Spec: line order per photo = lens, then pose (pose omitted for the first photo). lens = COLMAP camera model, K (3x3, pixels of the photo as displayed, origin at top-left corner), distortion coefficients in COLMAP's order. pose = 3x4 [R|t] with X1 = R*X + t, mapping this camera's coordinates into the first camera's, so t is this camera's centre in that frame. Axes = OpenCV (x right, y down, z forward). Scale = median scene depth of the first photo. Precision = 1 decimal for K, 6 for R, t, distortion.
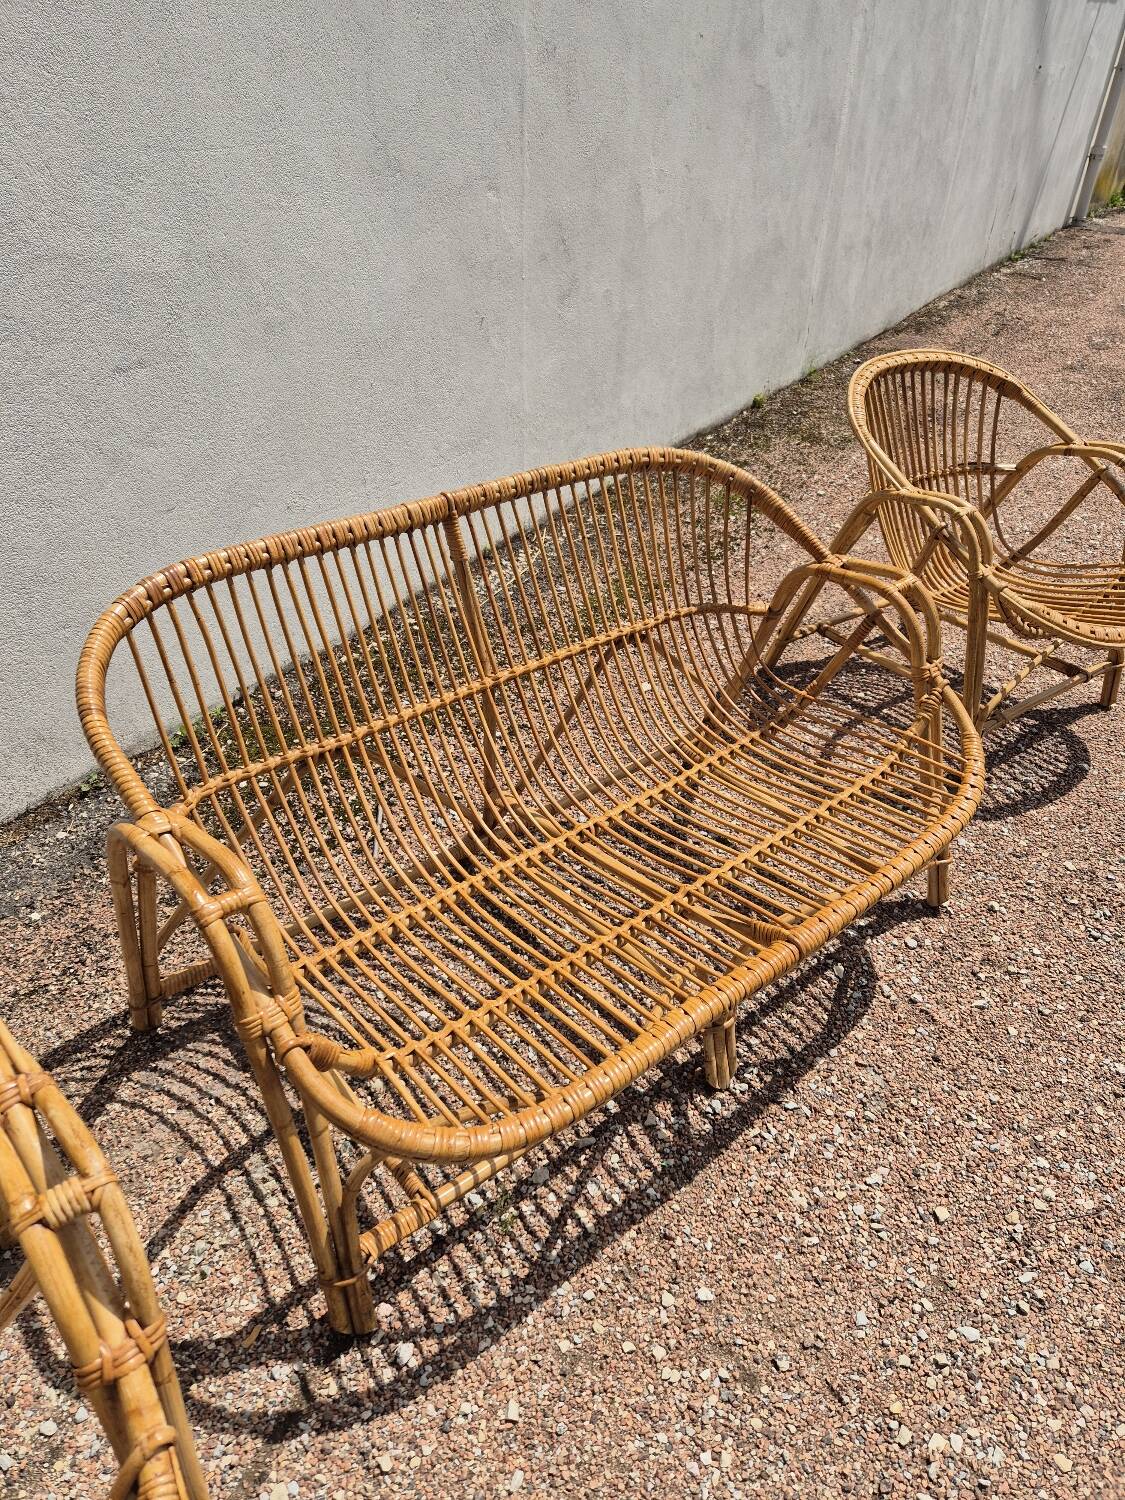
lens RADIAL K [[1000.3, 0, 567.0], [0, 1000.3, 753.9], [0, 0, 1]] dist [0.075860, -0.059751]
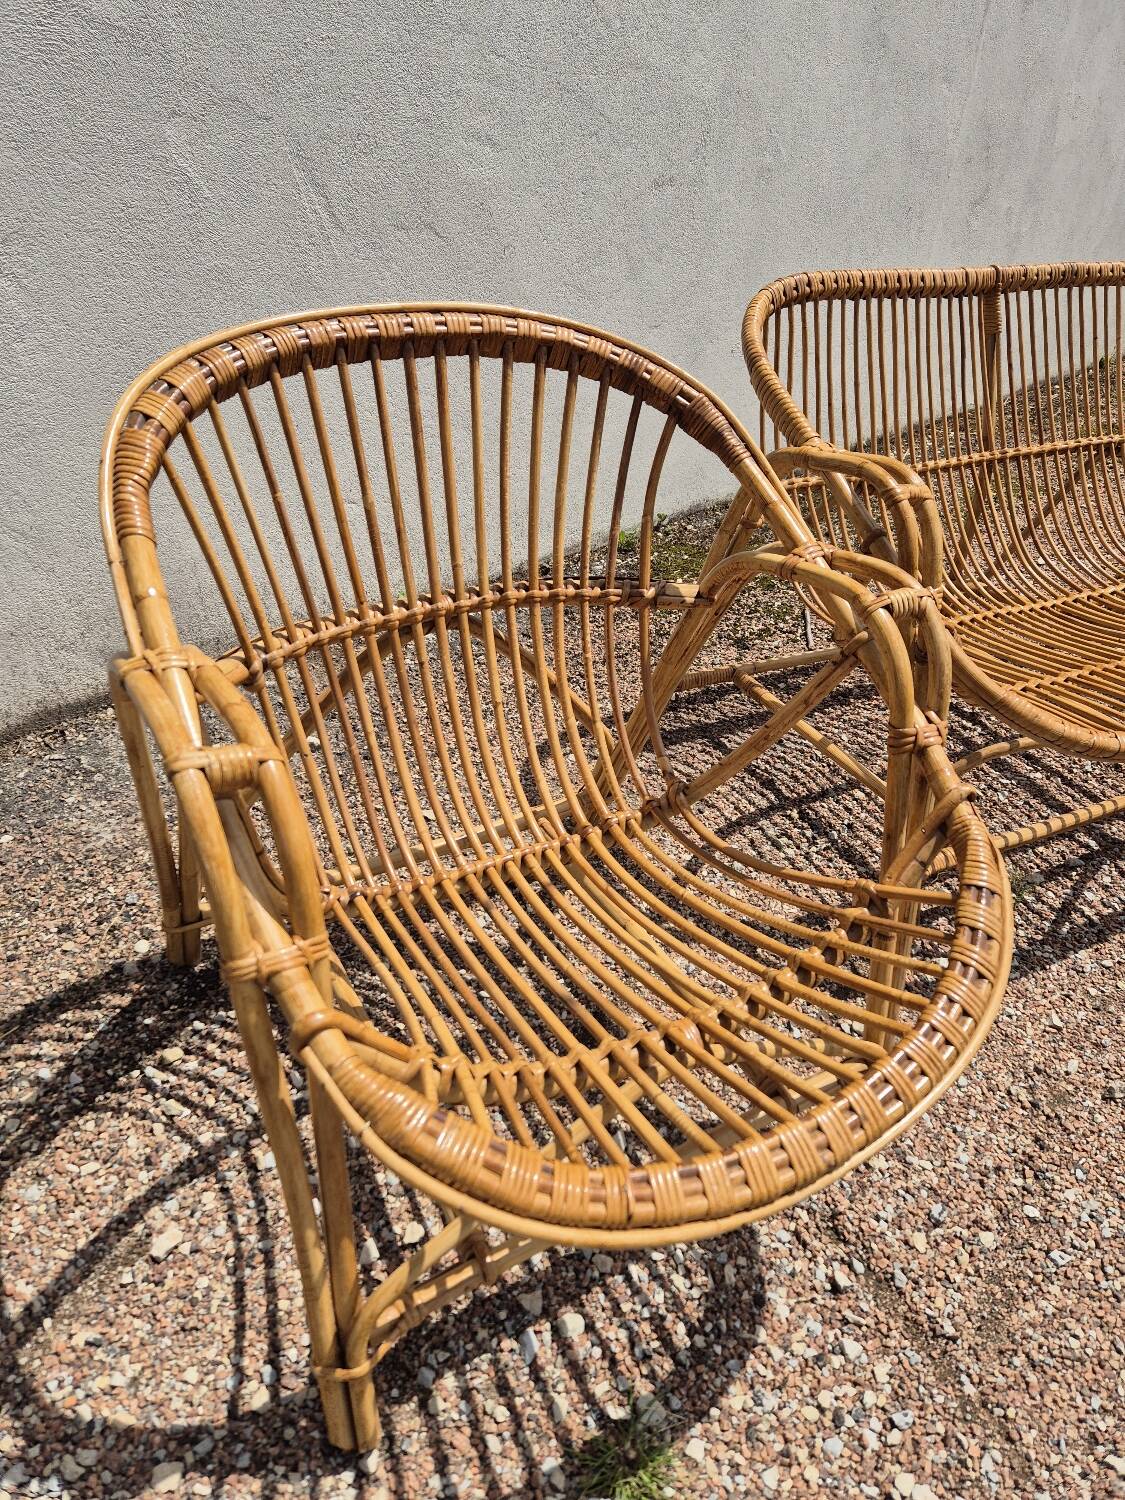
lens RADIAL K [[1000.3, 0, 559.7], [0, 1000.3, 753.4], [0, 0, 1]] dist [0.075860, -0.059751]
pose [[0.976614, 0.135308, -0.167084, -0.317458], [-0.139876, 0.990043, -0.015822, 0.333333], [0.163279, 0.038823, 0.985816, -0.128608]]
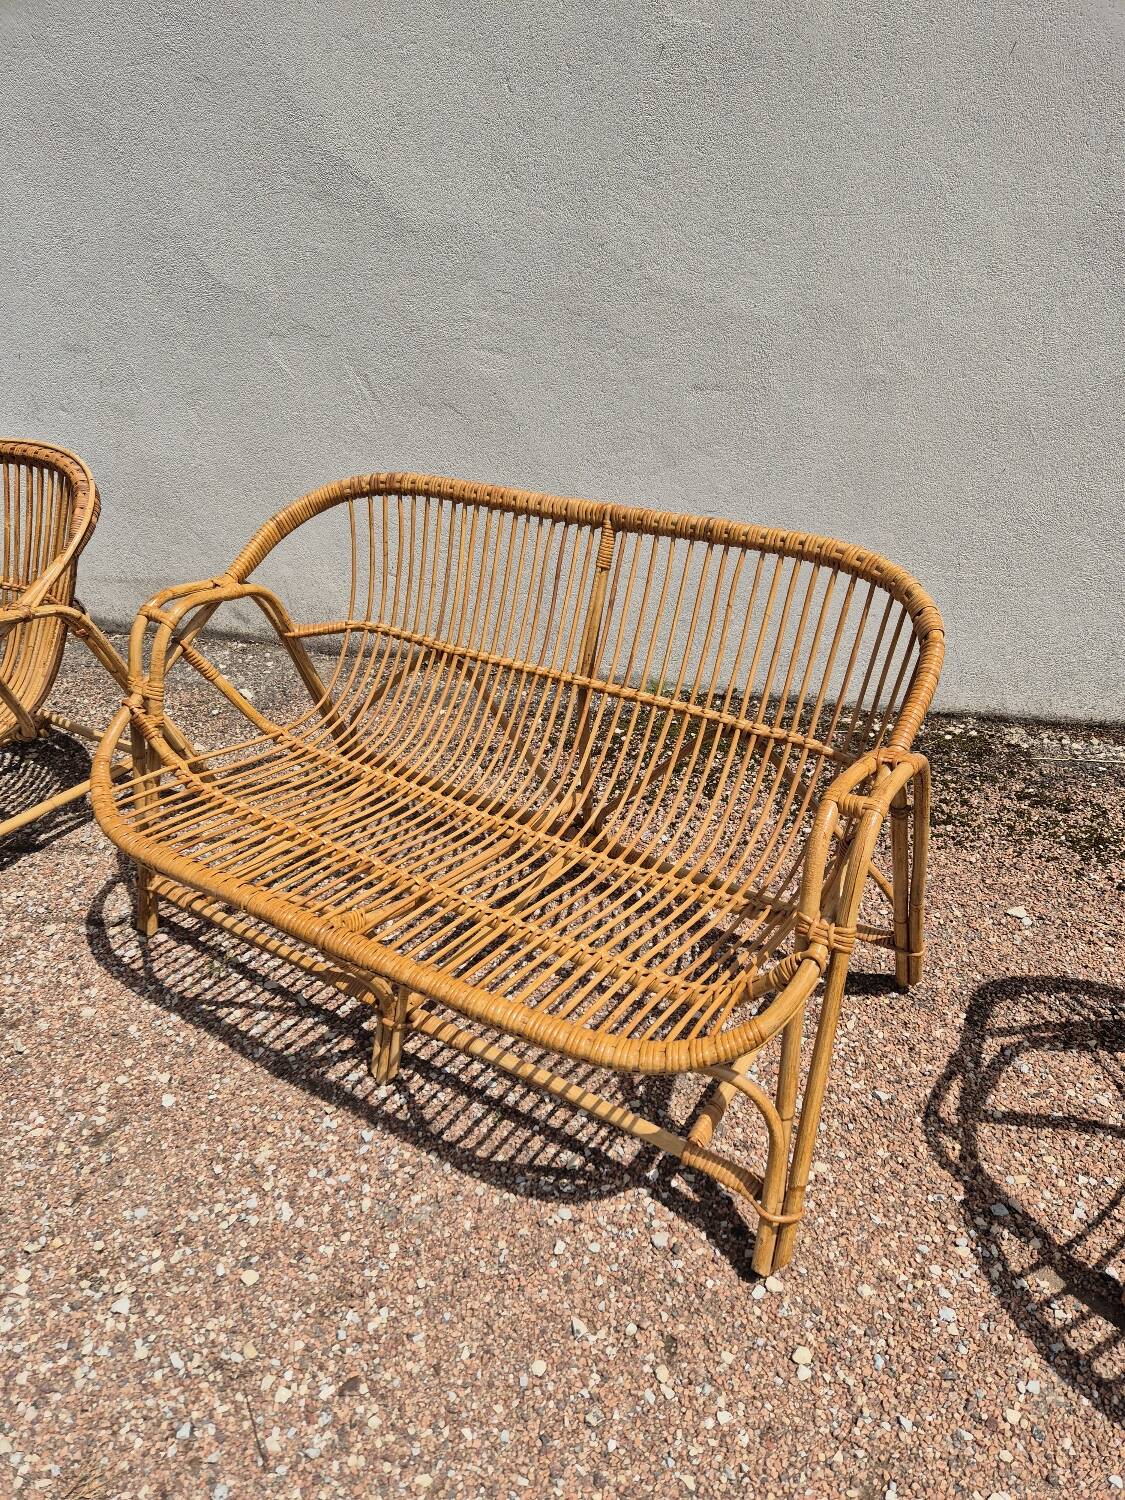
lens RADIAL K [[1007.6, 0, 573.9], [0, 1007.6, 764.3], [0, 0, 1]] dist [0.041296, 0.000672]
pose [[0.285679, 0.448091, -0.847114, 0.908467], [-0.516968, 0.816362, 0.257484, -0.285929], [0.806927, 0.364373, 0.464866, 0.555574]]
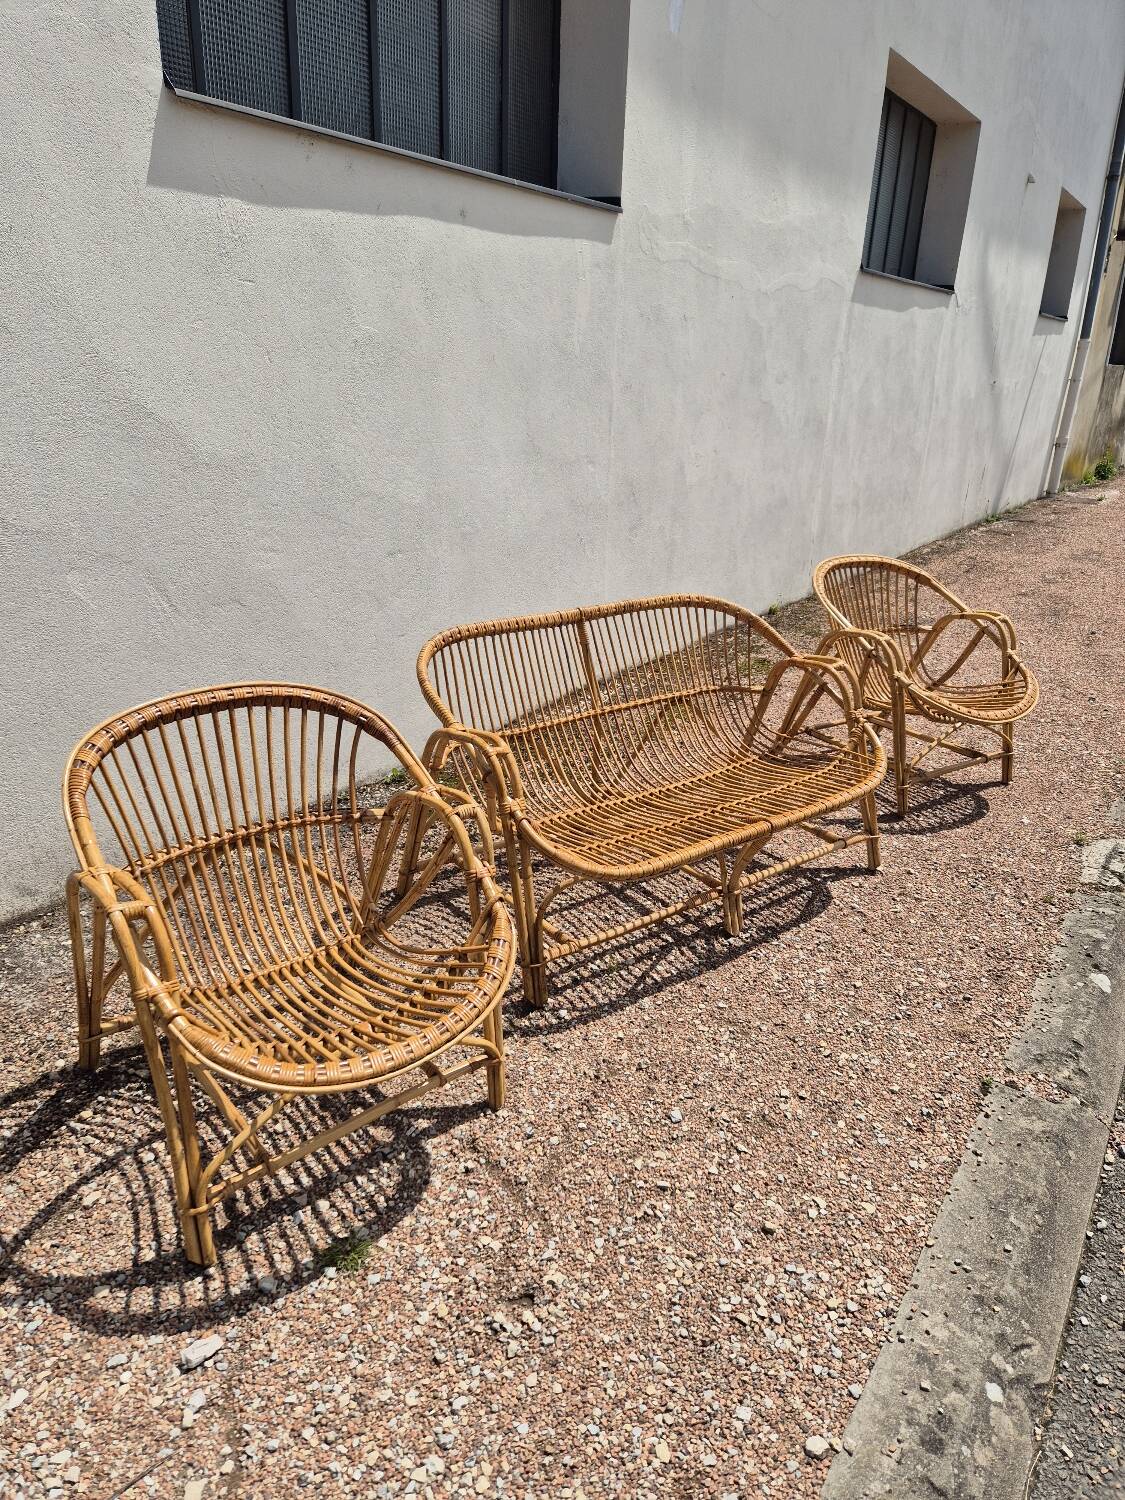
lens RADIAL K [[1000.3, 0, 571.8], [0, 1000.3, 749.2], [0, 0, 1]] dist [0.075860, -0.059751]
pose [[0.999112, 0.014095, -0.039699, -0.057071], [-0.023009, 0.971974, -0.233959, 0.418056], [0.035289, 0.234665, 0.971436, -0.715889]]
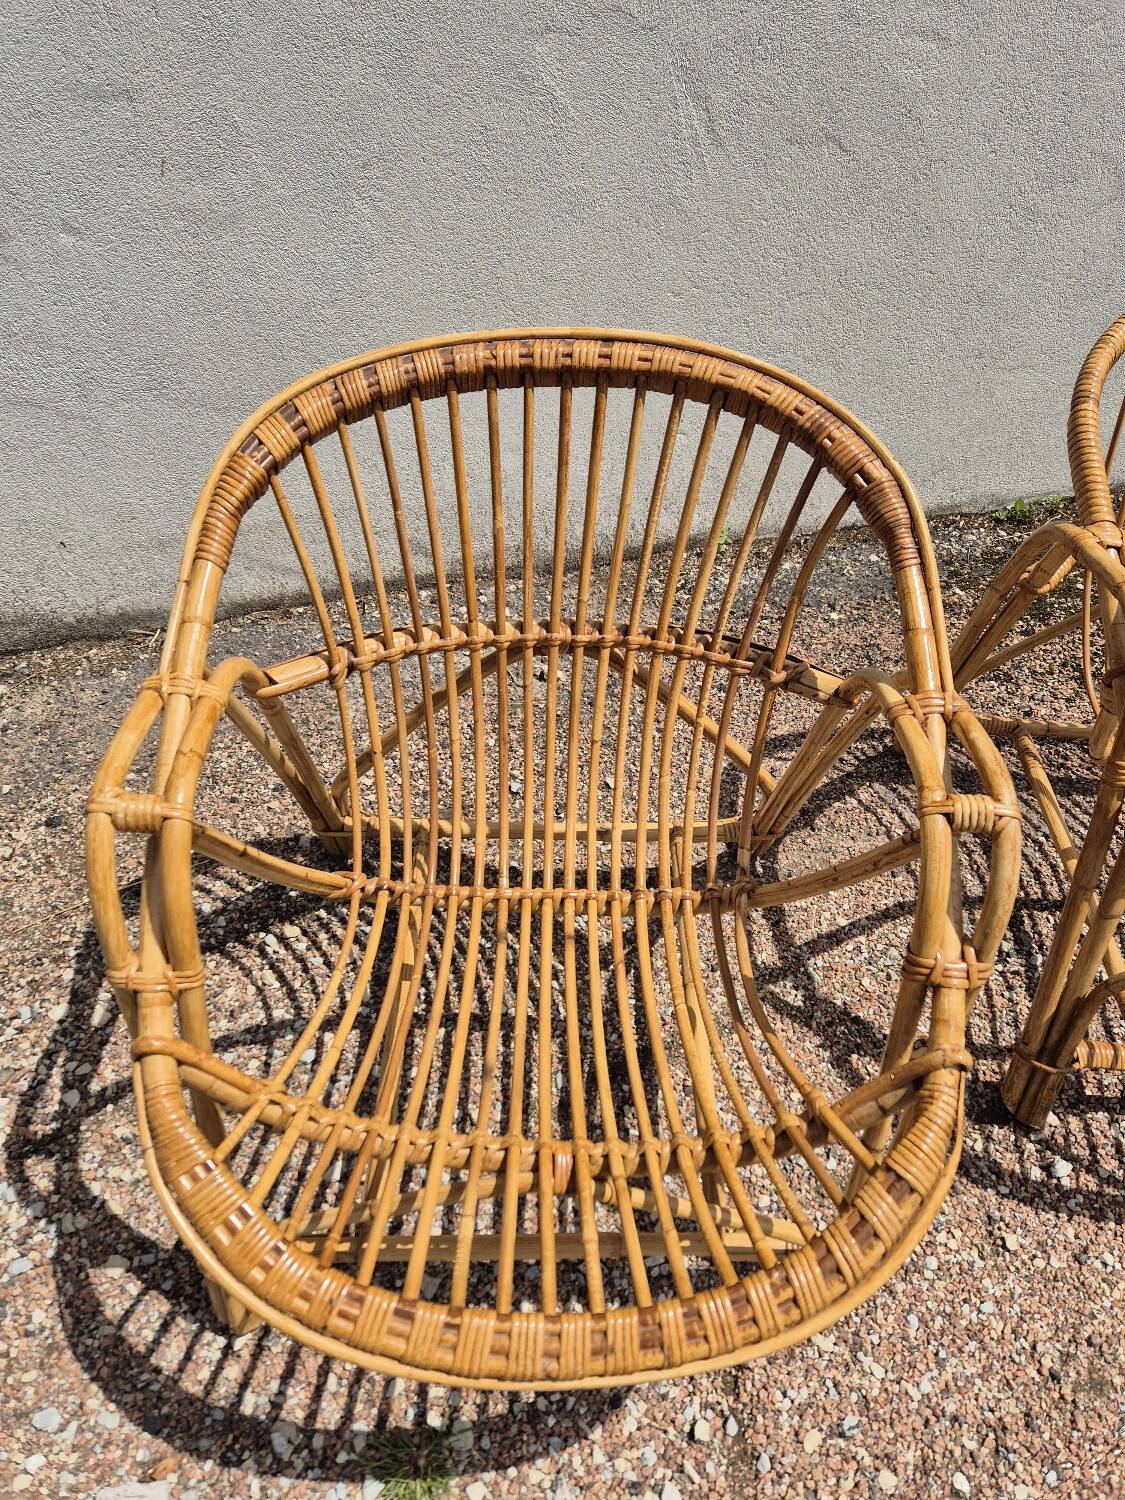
lens RADIAL K [[1000.3, 0, 570.5], [0, 1000.3, 744.6], [0, 0, 1]] dist [0.075860, -0.059751]
pose [[0.735387, 0.450684, -0.506053, -0.146160], [-0.374300, 0.892671, 0.251075, 0.131346], [0.564894, 0.004779, 0.825149, -0.026618]]
